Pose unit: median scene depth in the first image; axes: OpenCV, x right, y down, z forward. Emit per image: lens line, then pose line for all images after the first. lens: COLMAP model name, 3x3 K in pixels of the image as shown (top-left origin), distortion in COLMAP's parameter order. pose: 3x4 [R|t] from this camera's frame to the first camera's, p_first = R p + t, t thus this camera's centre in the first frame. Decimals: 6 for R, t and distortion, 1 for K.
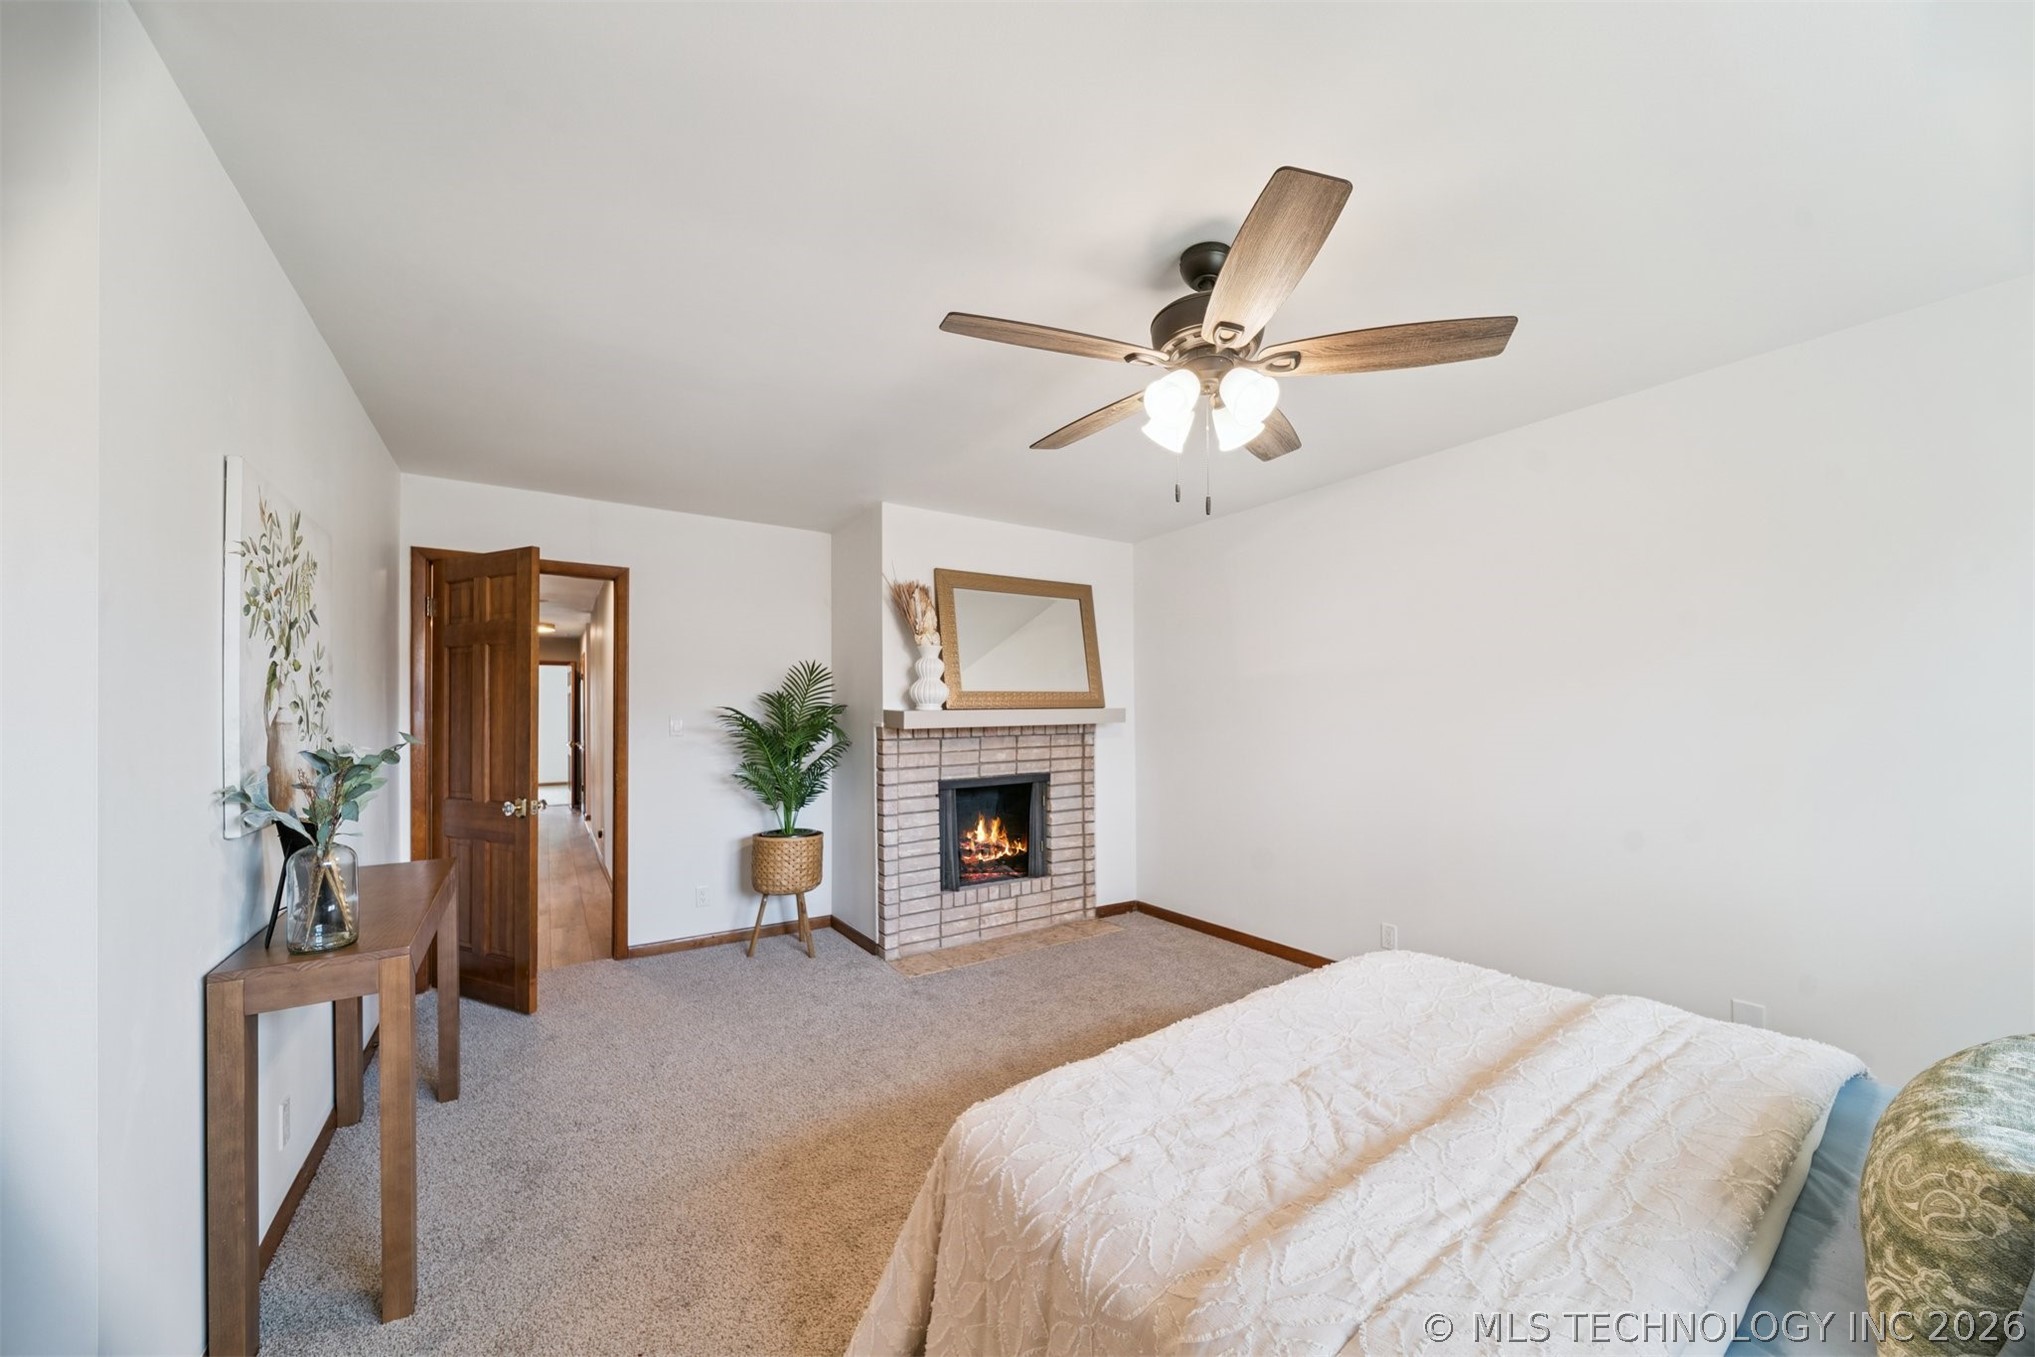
lens RADIAL K [[724.0, 0, 1057.3], [0, 724.0, 715.0], [0, 0, 1]] dist [0.008774, -0.000032]
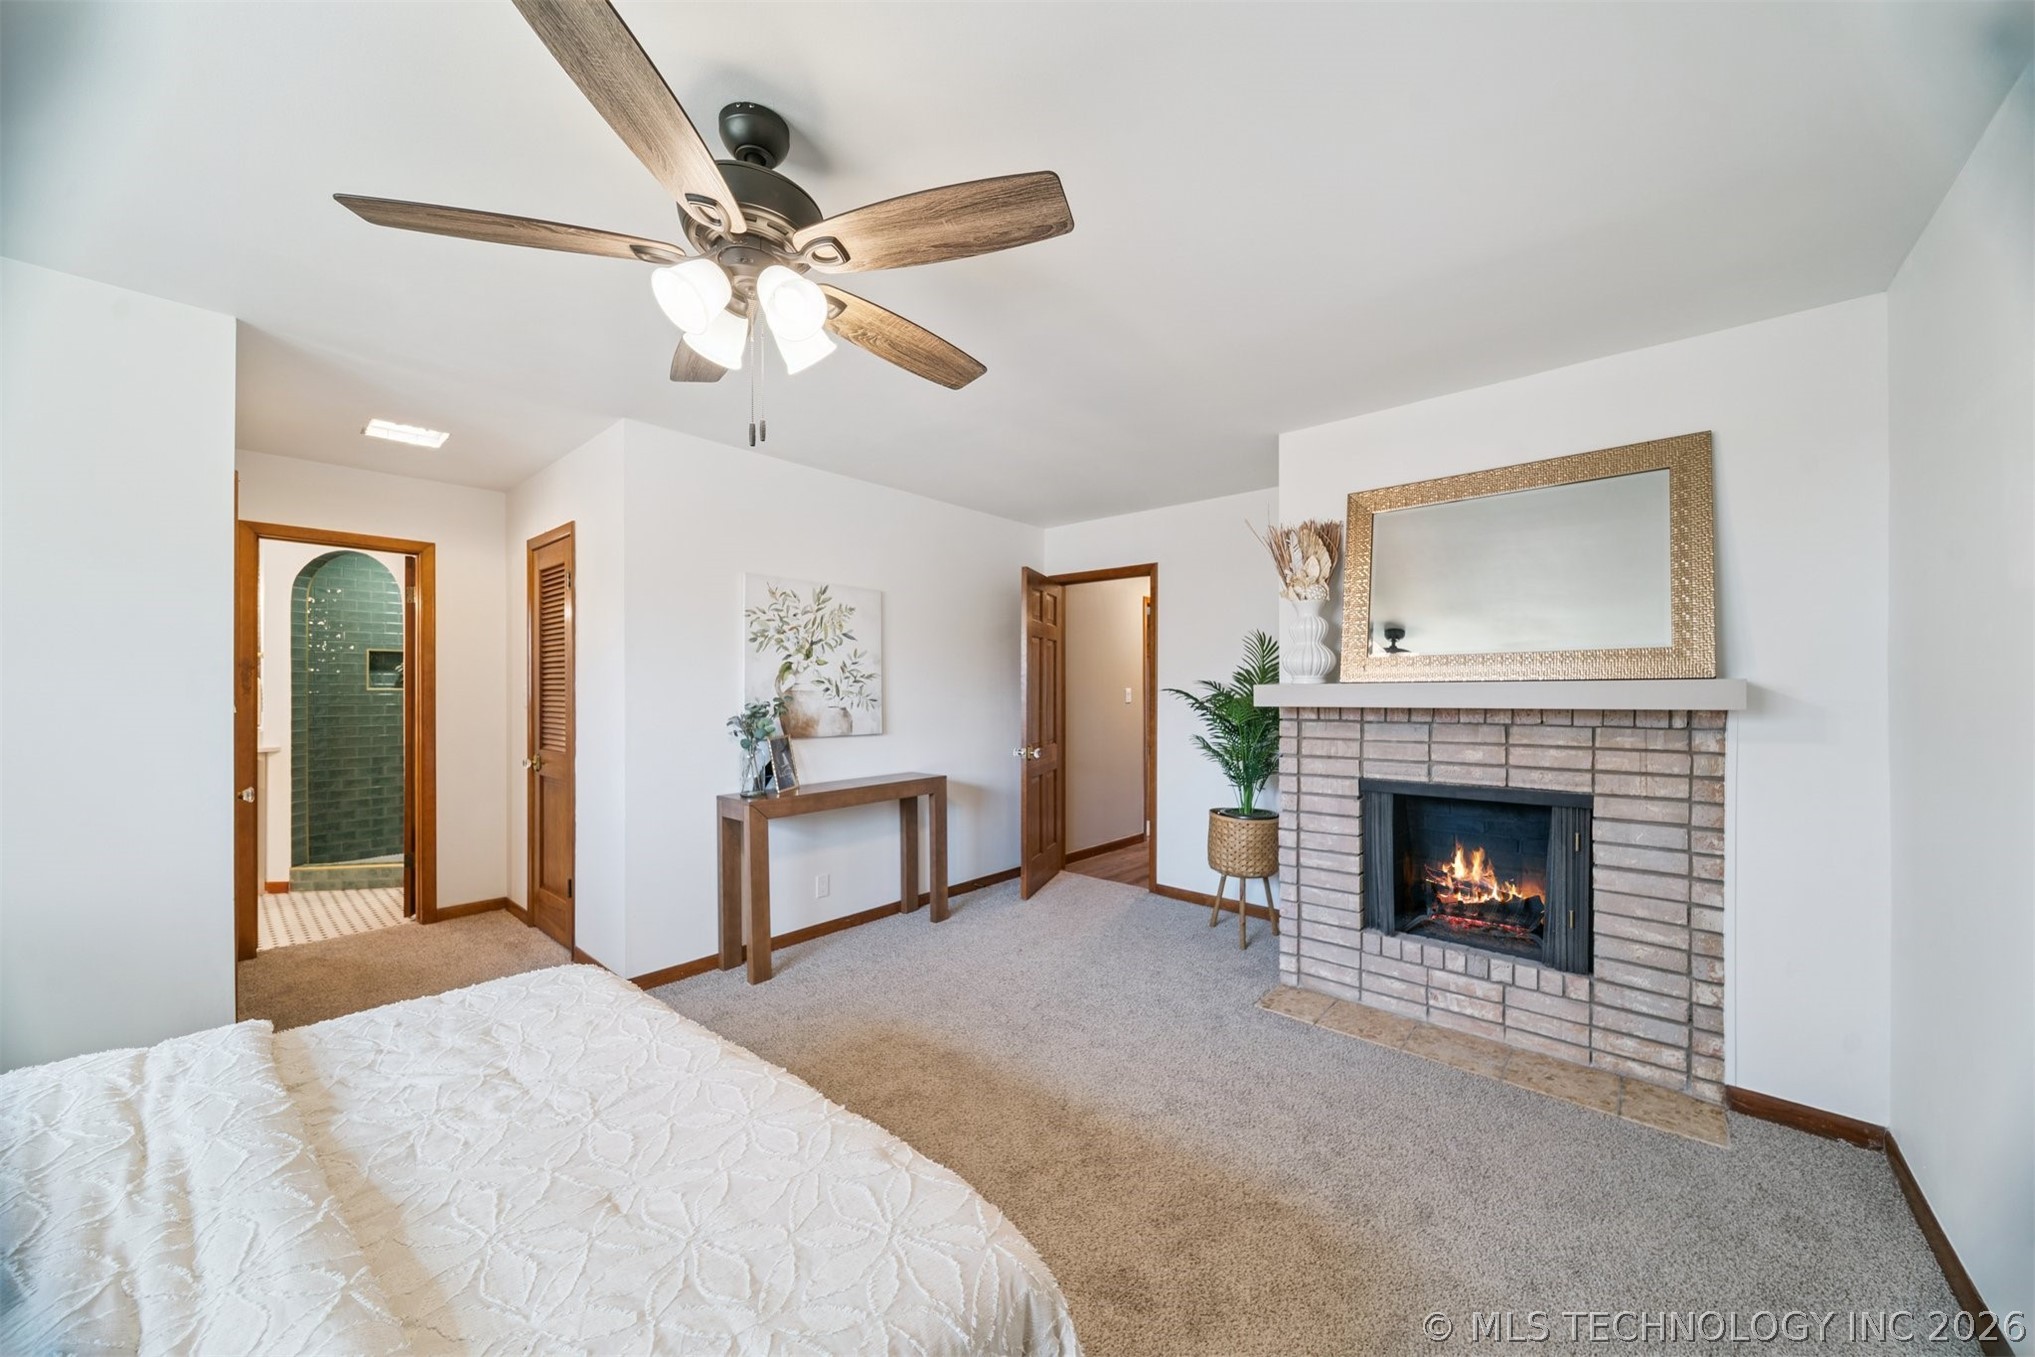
lens RADIAL K [[723.1, 0, 1028.5], [0, 723.1, 694.9], [0, 0, 1]] dist [0.000319, -0.001791]
pose [[0.238570, 0.014289, -0.971020, 0.463607], [-0.005167, 0.999896, 0.013445, -0.003240], [0.971112, 0.001810, 0.238619, 0.477510]]
